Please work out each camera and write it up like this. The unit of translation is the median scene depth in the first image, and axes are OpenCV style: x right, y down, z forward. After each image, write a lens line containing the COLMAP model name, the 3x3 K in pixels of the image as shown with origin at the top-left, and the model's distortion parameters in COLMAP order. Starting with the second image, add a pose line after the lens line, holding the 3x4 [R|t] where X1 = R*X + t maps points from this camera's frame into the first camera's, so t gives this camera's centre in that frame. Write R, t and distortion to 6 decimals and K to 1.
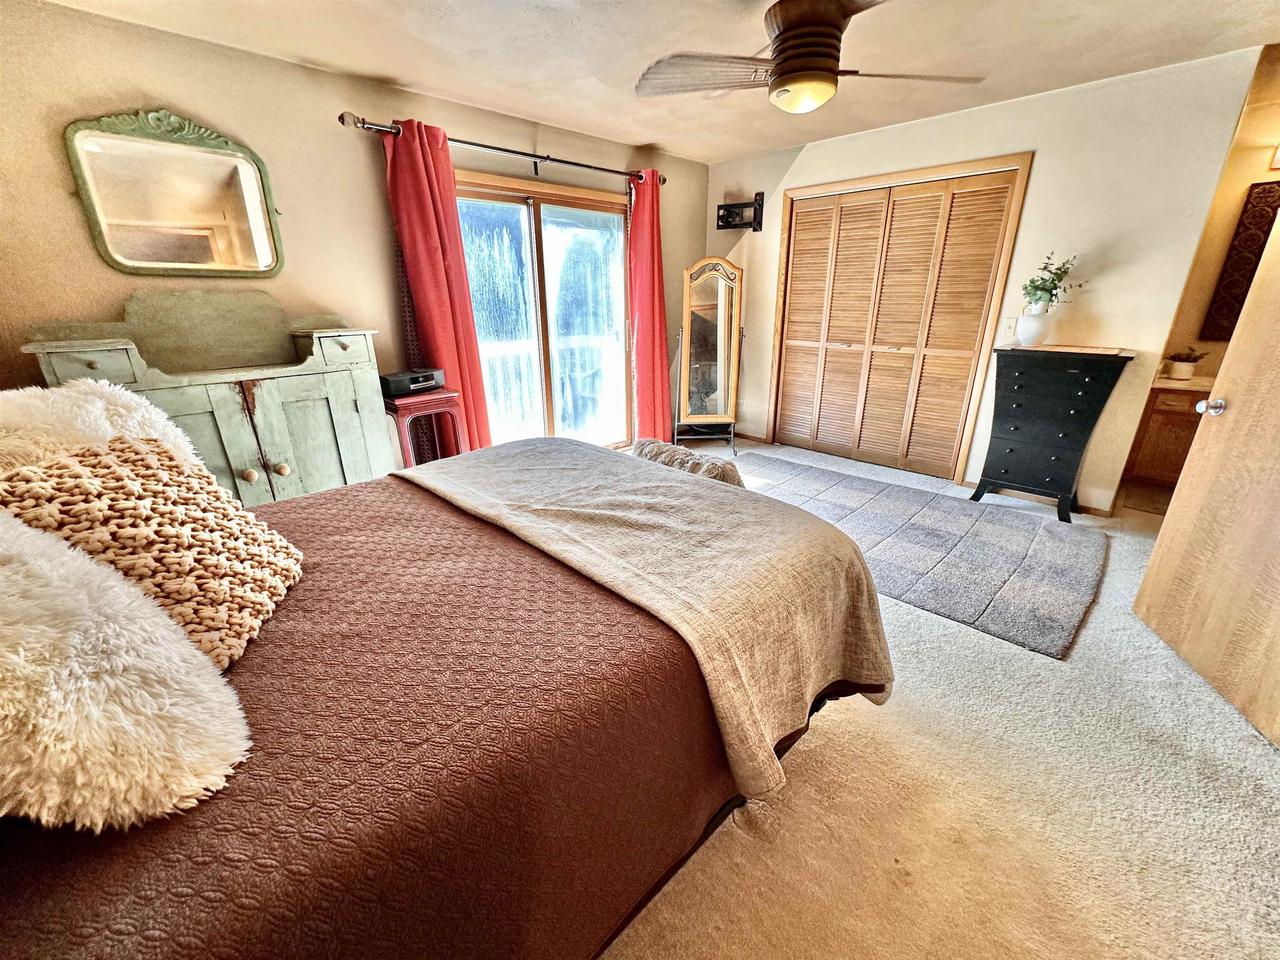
lens RADIAL K [[510.9, 0, 640.0], [0, 510.9, 480.0], [0, 0, 1]] dist [-0.001694, 0.000244]
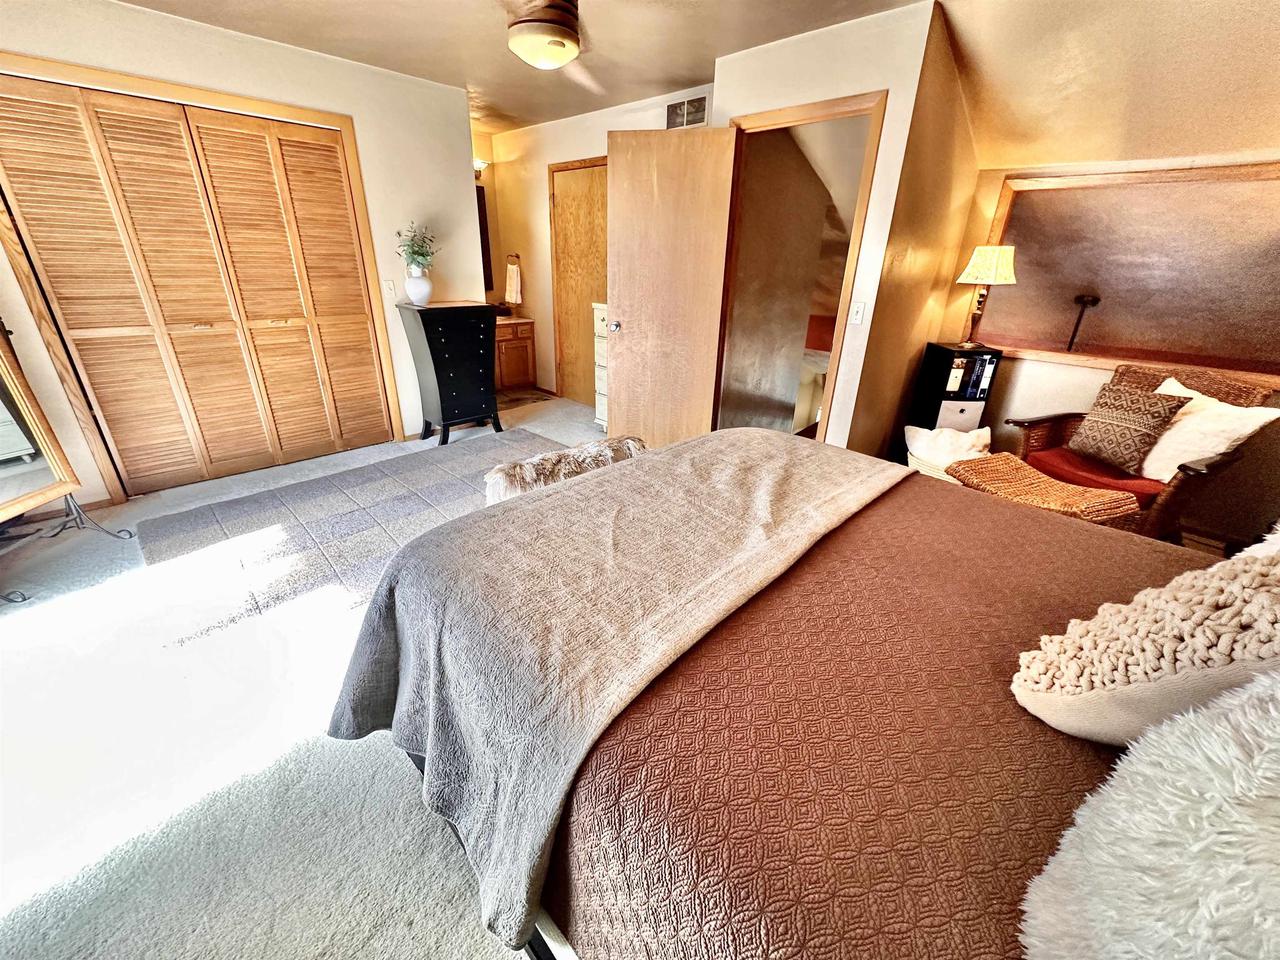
lens RADIAL K [[510.9, 0, 640.0], [0, 510.9, 480.0], [0, 0, 1]] dist [-0.001694, 0.000244]
pose [[-0.017091, -0.391606, 0.919974, -0.388262], [0.320044, 0.869556, 0.376090, -0.161437], [-0.947248, 0.300860, 0.110469, 0.437787]]
